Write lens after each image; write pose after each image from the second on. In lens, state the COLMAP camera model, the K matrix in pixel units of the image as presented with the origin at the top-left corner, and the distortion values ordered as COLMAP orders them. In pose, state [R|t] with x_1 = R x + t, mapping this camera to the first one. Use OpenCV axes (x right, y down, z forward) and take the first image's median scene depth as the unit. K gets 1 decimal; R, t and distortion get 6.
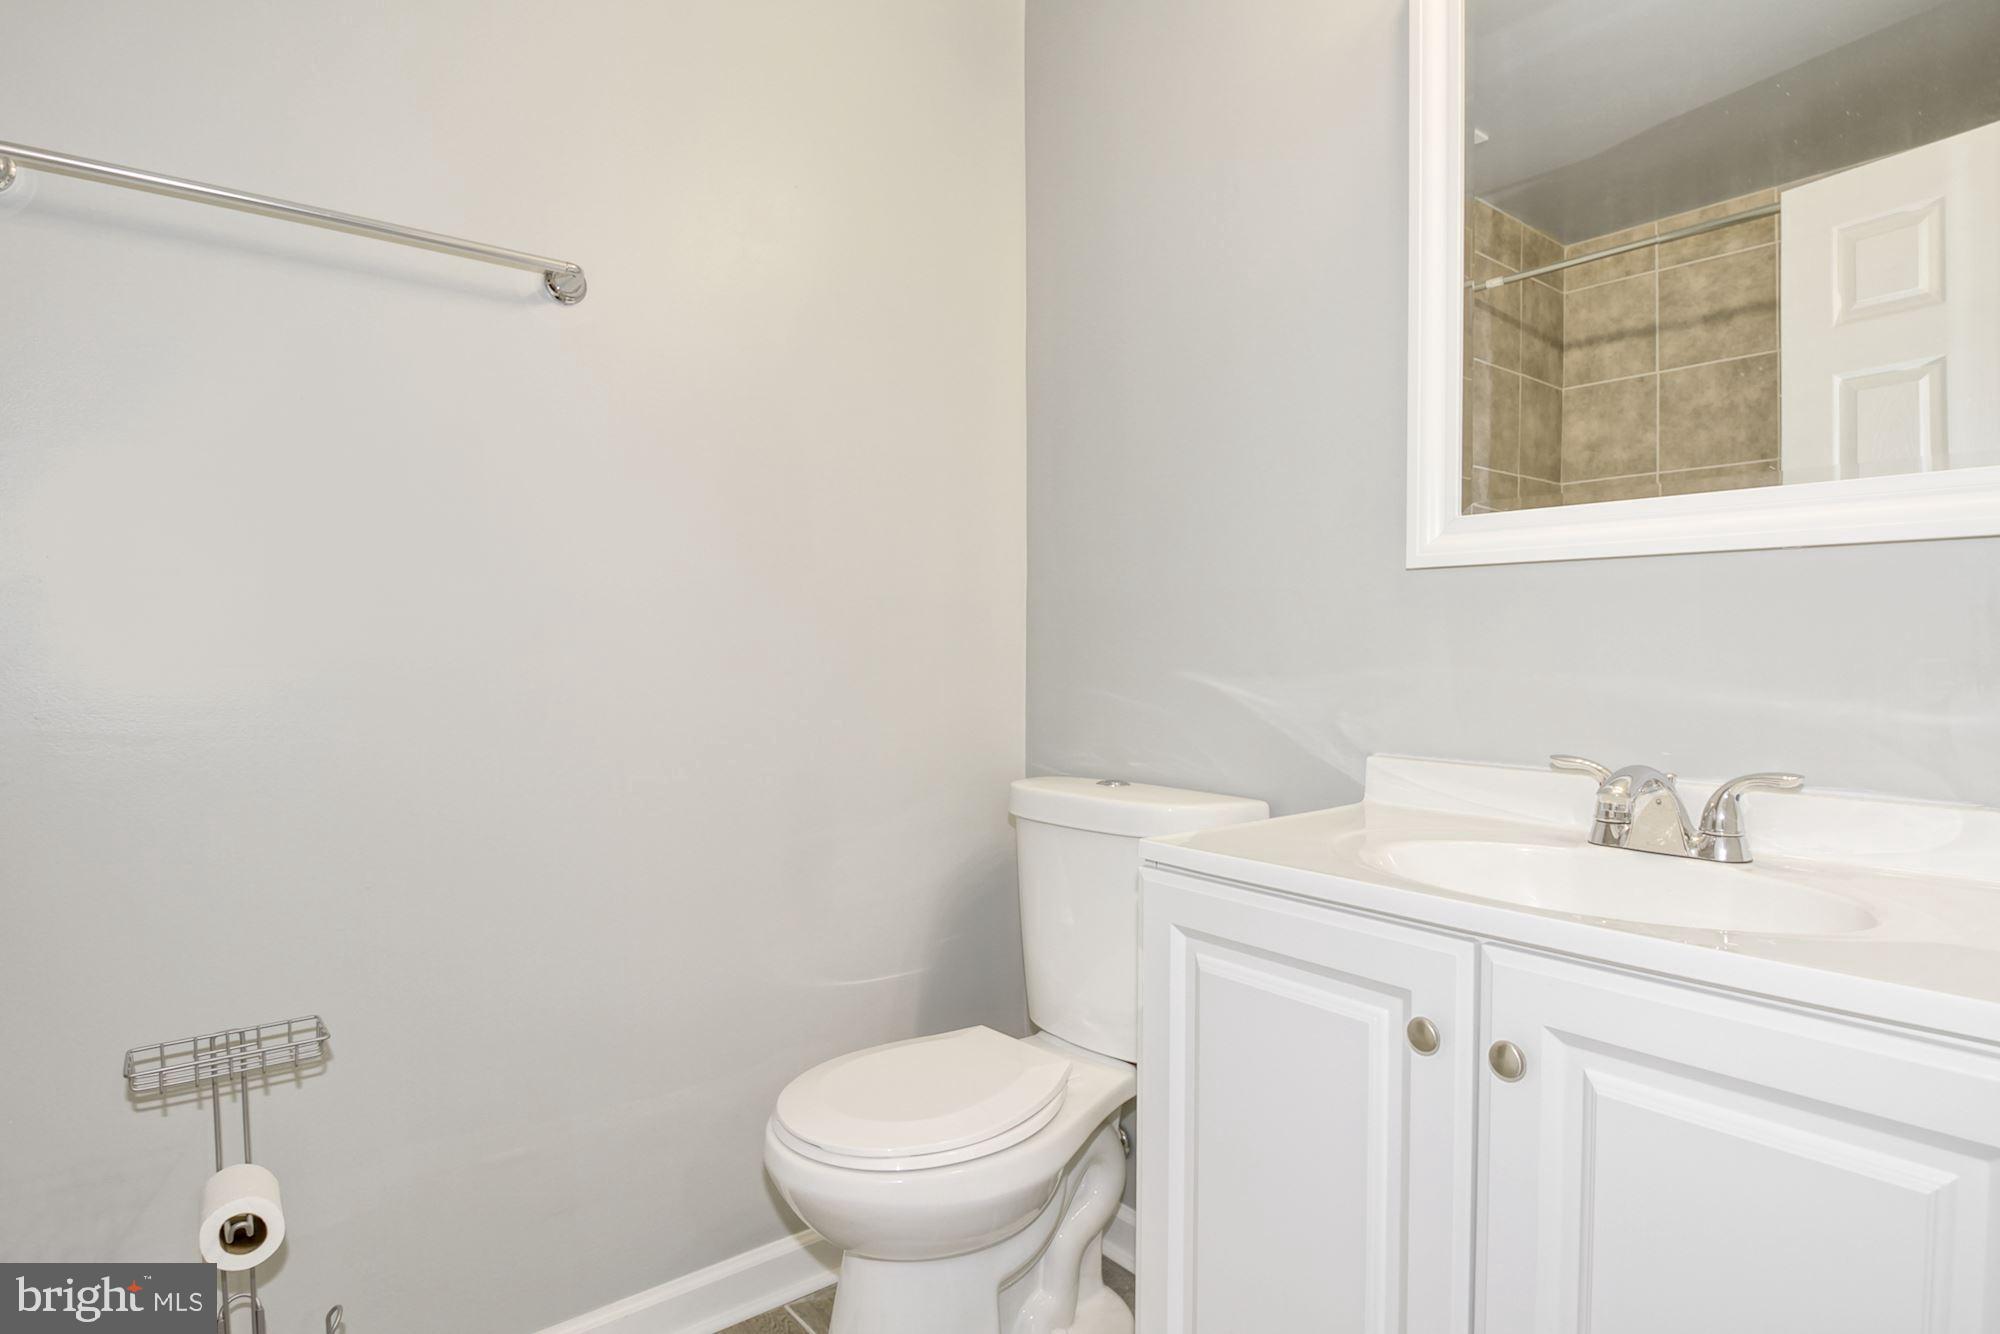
lens RADIAL K [[907.2, 0, 1010.5], [0, 907.2, 663.3], [0, 0, 1]] dist [0.001993, -0.013451]
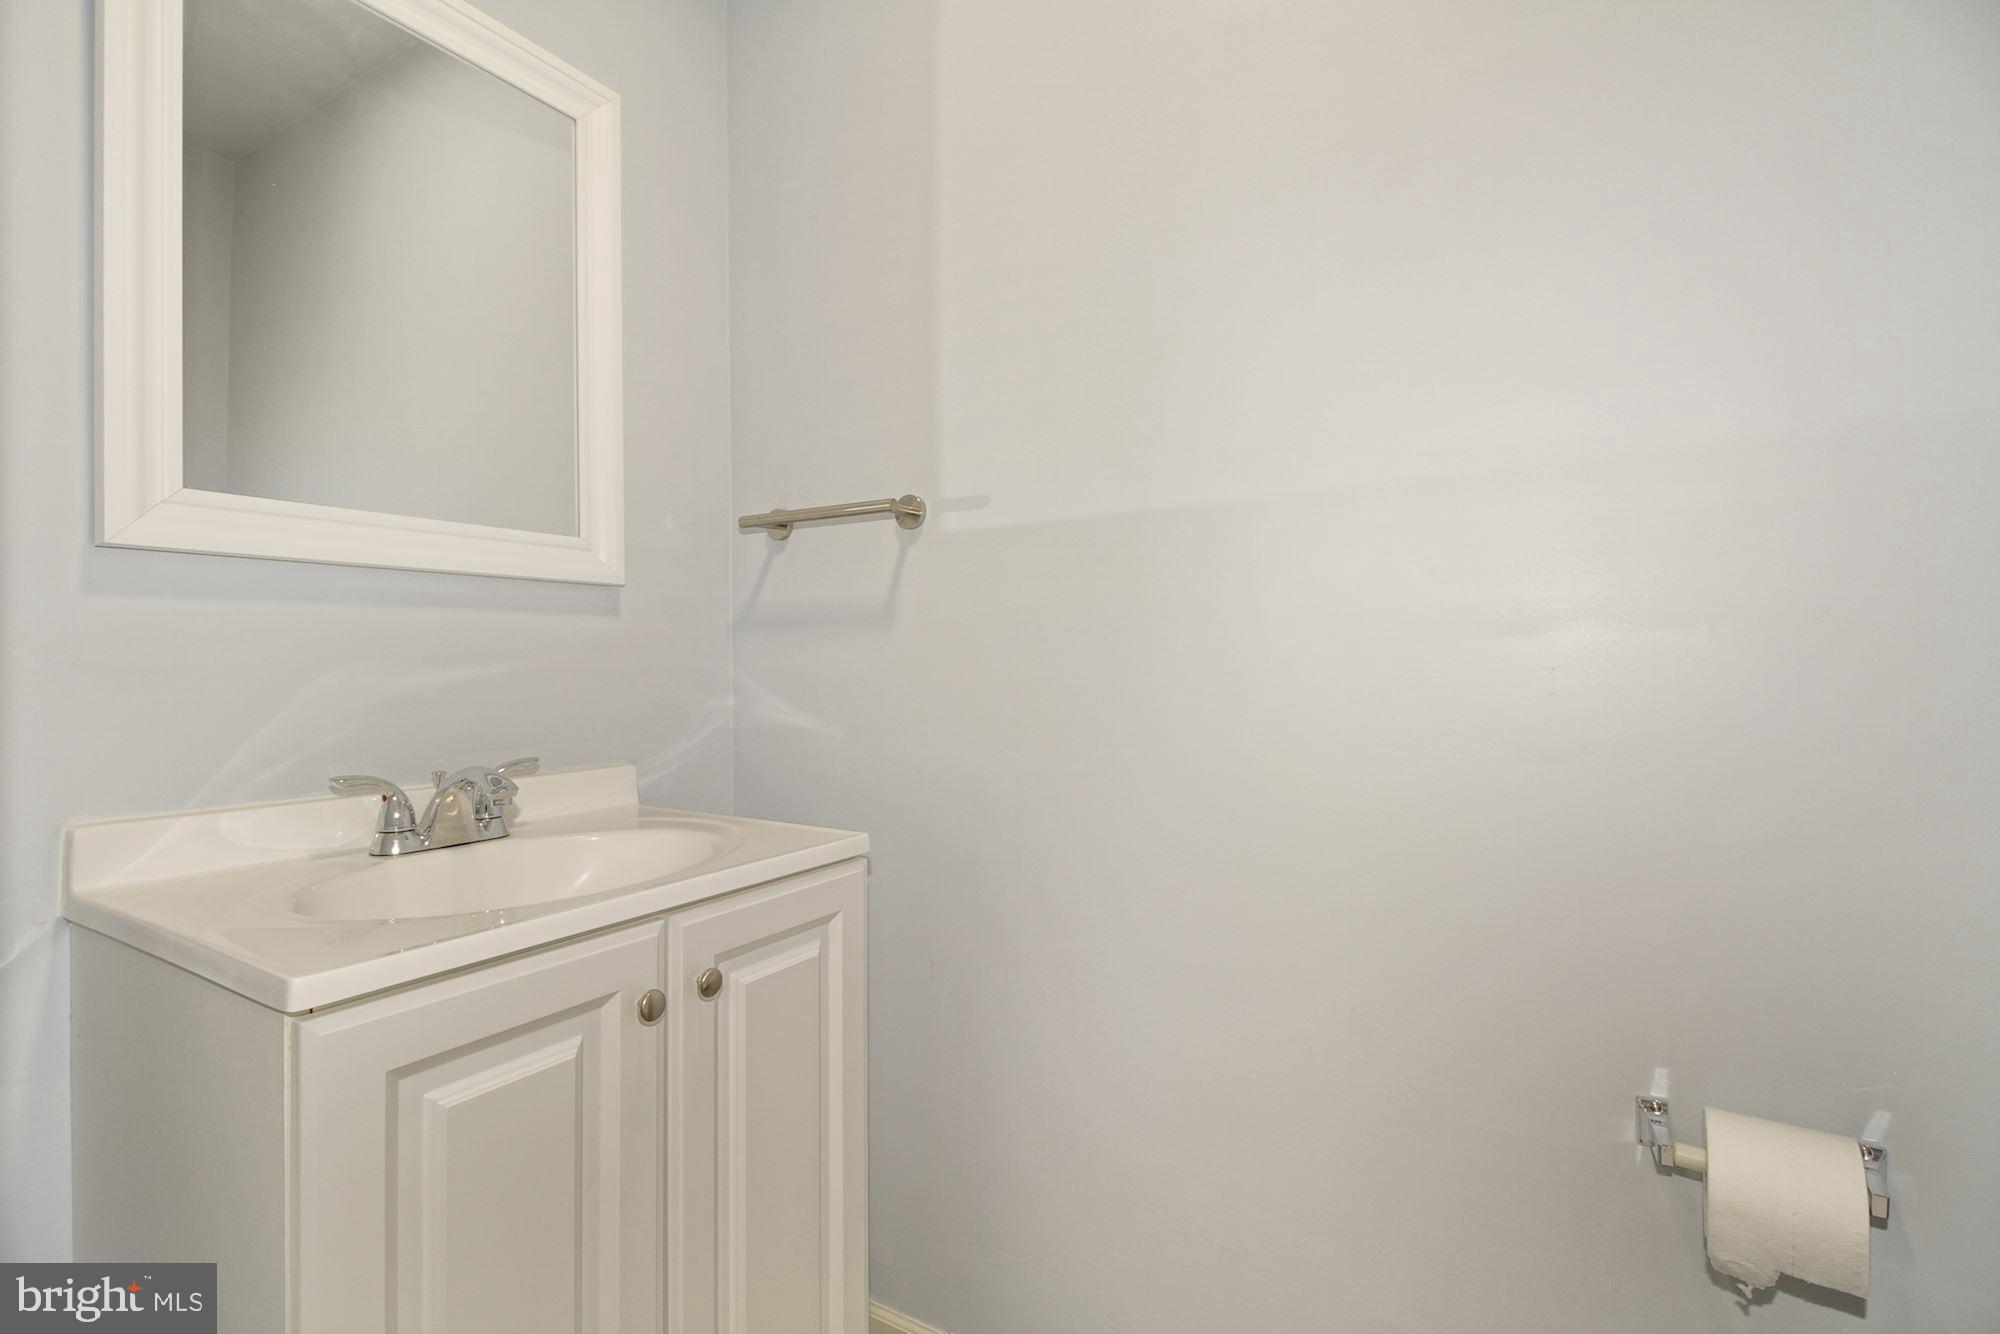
lens RADIAL K [[907.2, 0, 1010.5], [0, 907.2, 663.3], [0, 0, 1]] dist [0.001993, -0.013451]
pose [[-0.313951, 0.007205, 0.949412, -0.525094], [0.025348, 0.999678, 0.000796, 0.002880], [-0.949101, 0.024316, -0.314033, 0.669123]]
